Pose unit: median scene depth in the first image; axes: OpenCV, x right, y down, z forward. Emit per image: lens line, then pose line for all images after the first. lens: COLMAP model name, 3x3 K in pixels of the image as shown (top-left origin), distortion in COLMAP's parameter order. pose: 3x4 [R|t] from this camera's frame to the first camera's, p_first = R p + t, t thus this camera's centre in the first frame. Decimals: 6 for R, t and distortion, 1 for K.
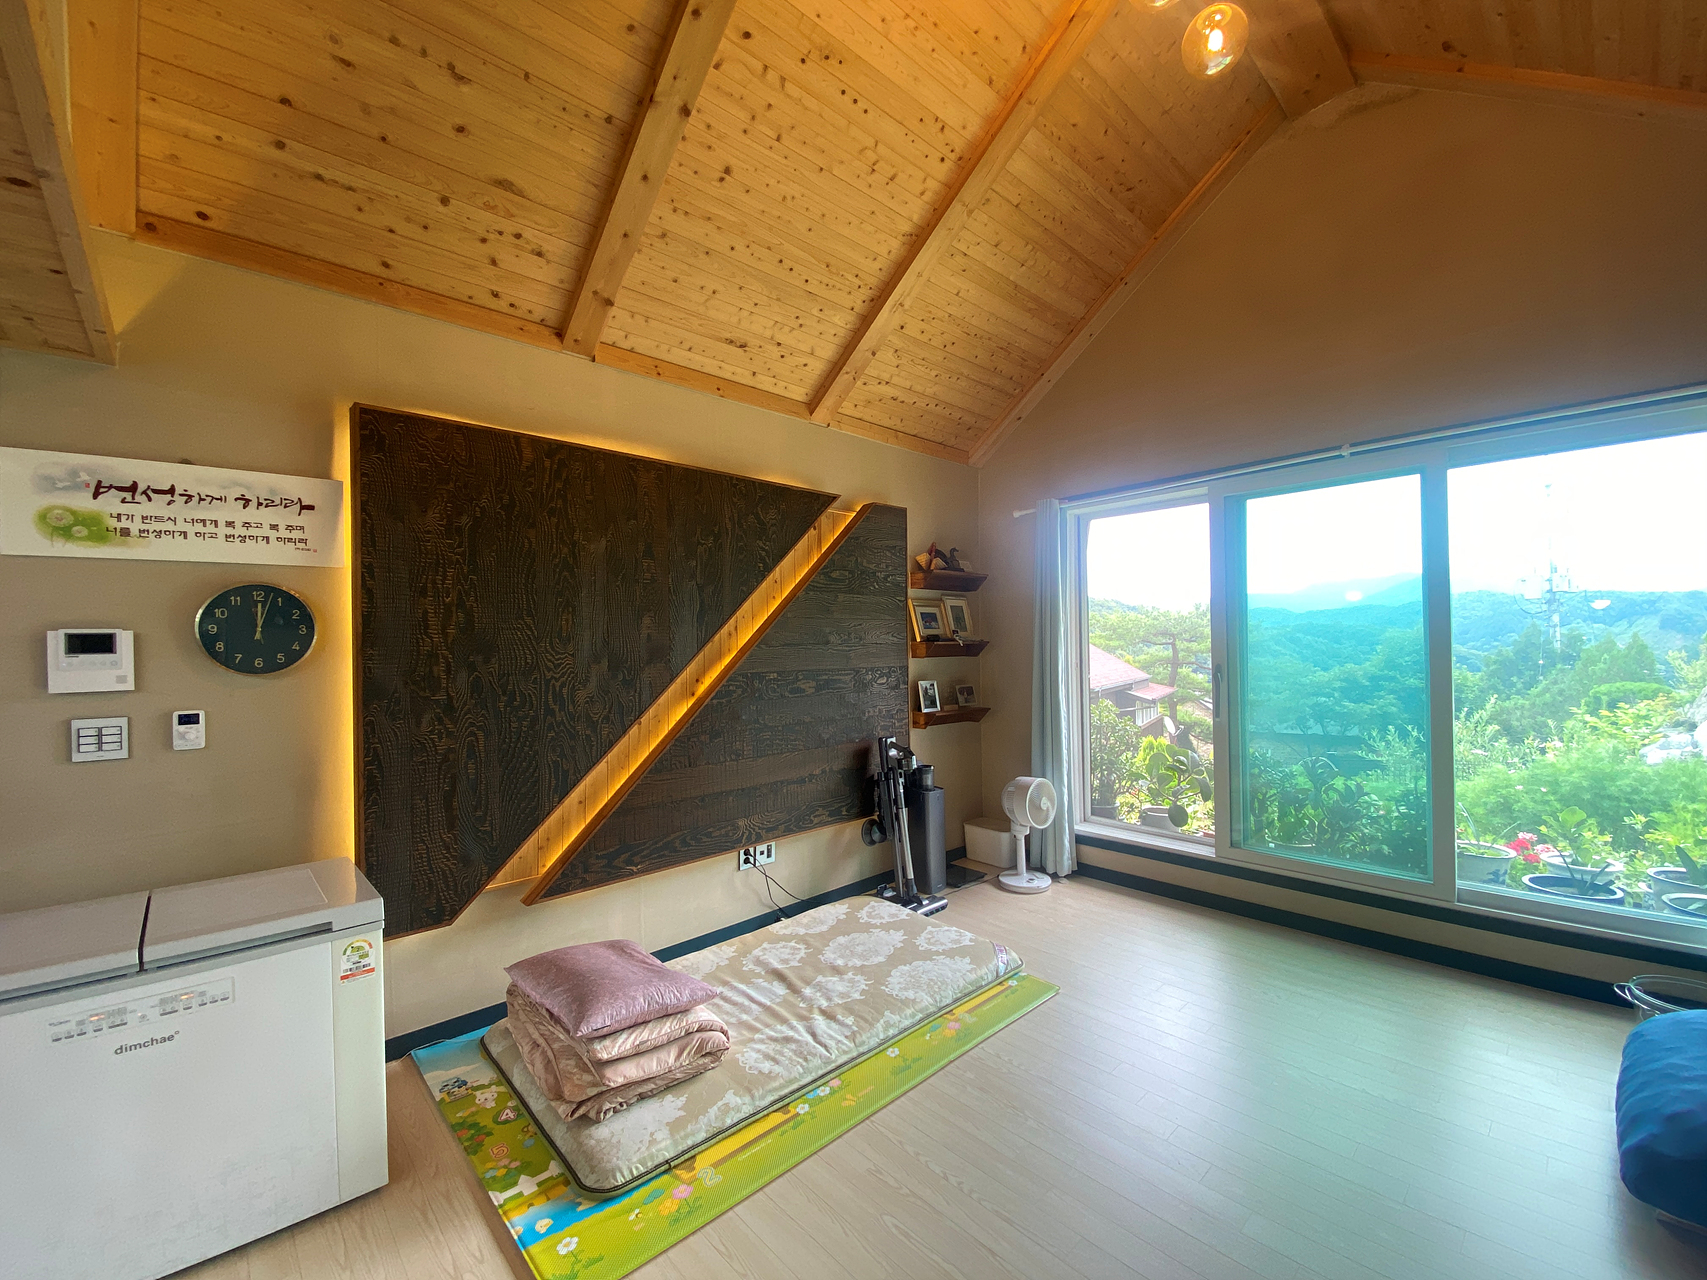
lens RADIAL K [[681.5, 0, 849.8], [0, 681.5, 642.3], [0, 0, 1]] dist [-0.009651, -0.009660]
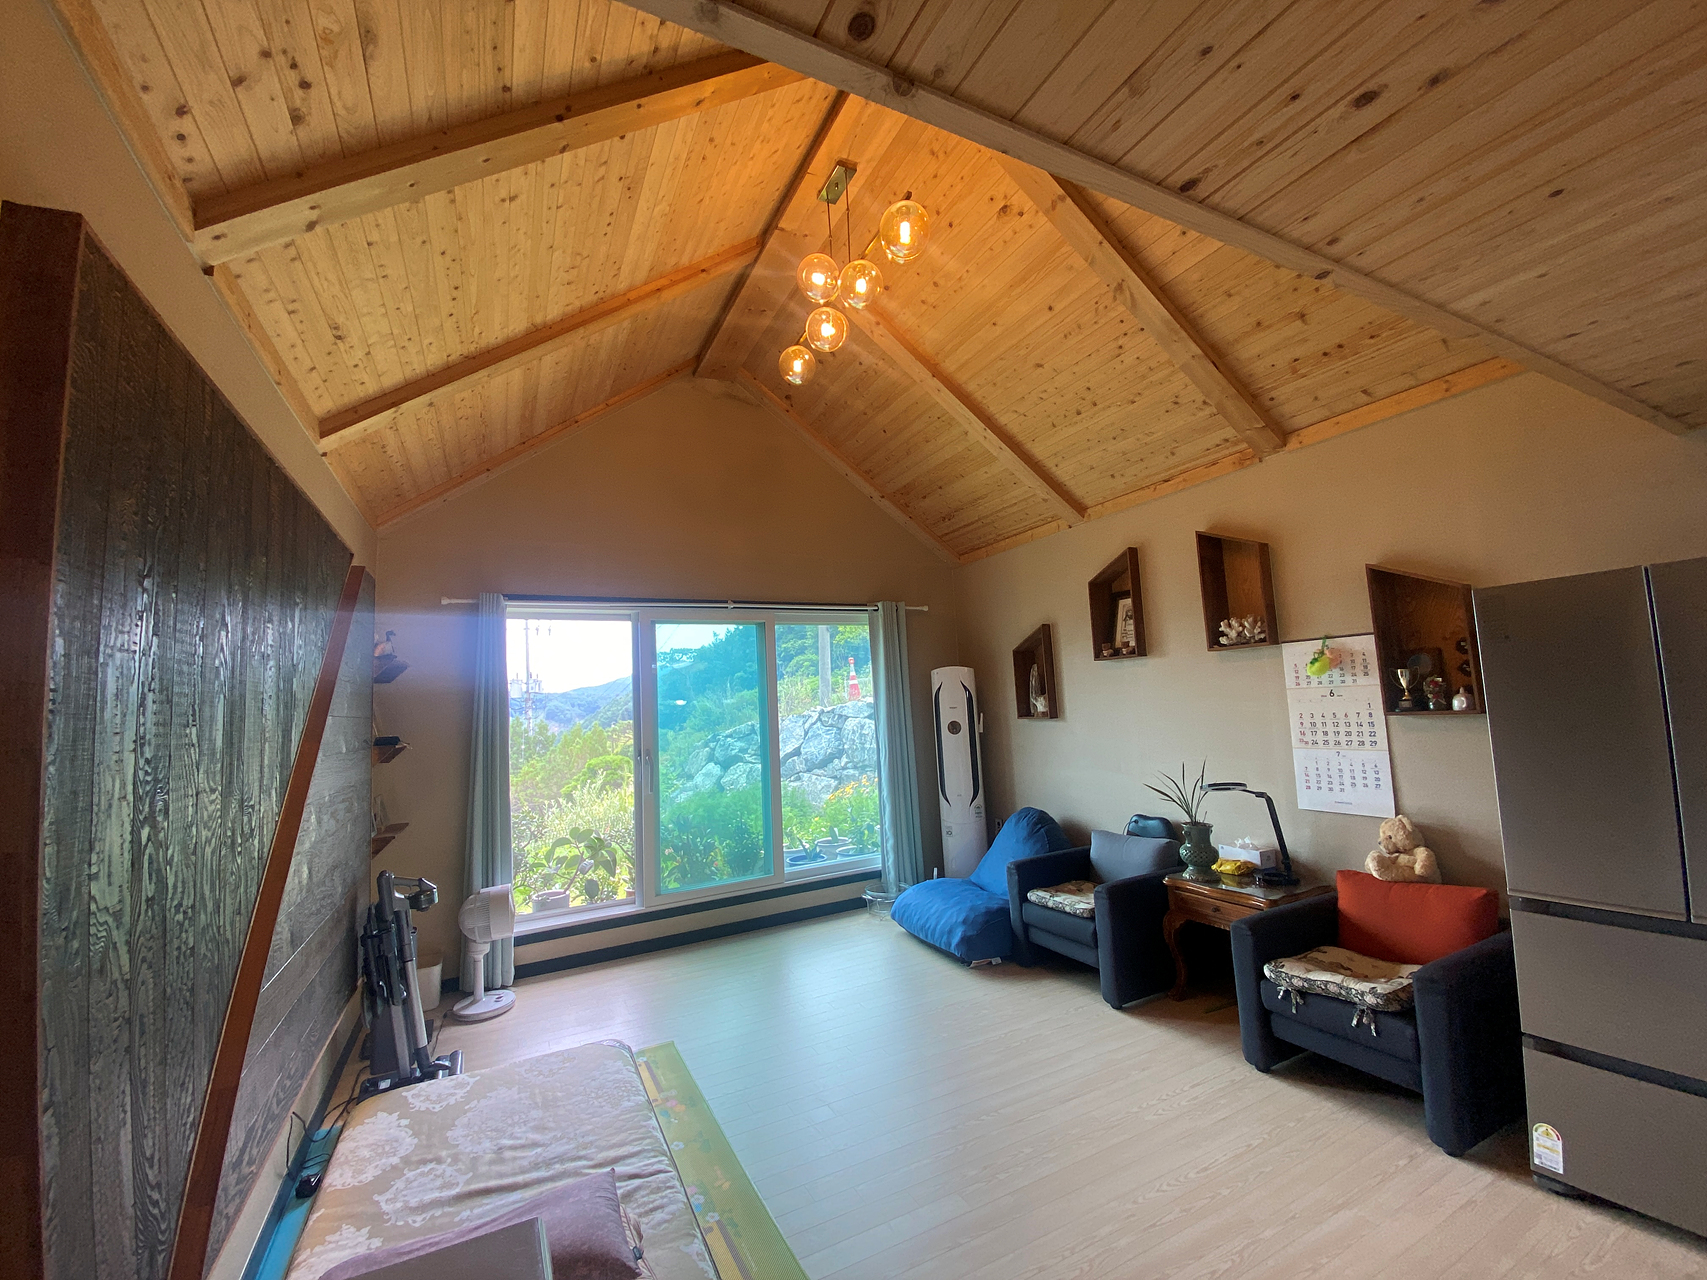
lens RADIAL K [[681.5, 0, 850.3], [0, 681.5, 643.4], [0, 0, 1]] dist [-0.009651, -0.009660]
pose [[0.283702, 0.084027, 0.955224, -0.577011], [0.052539, 0.993295, -0.102980, -0.013518], [-0.957472, 0.079402, 0.277385, 0.270887]]
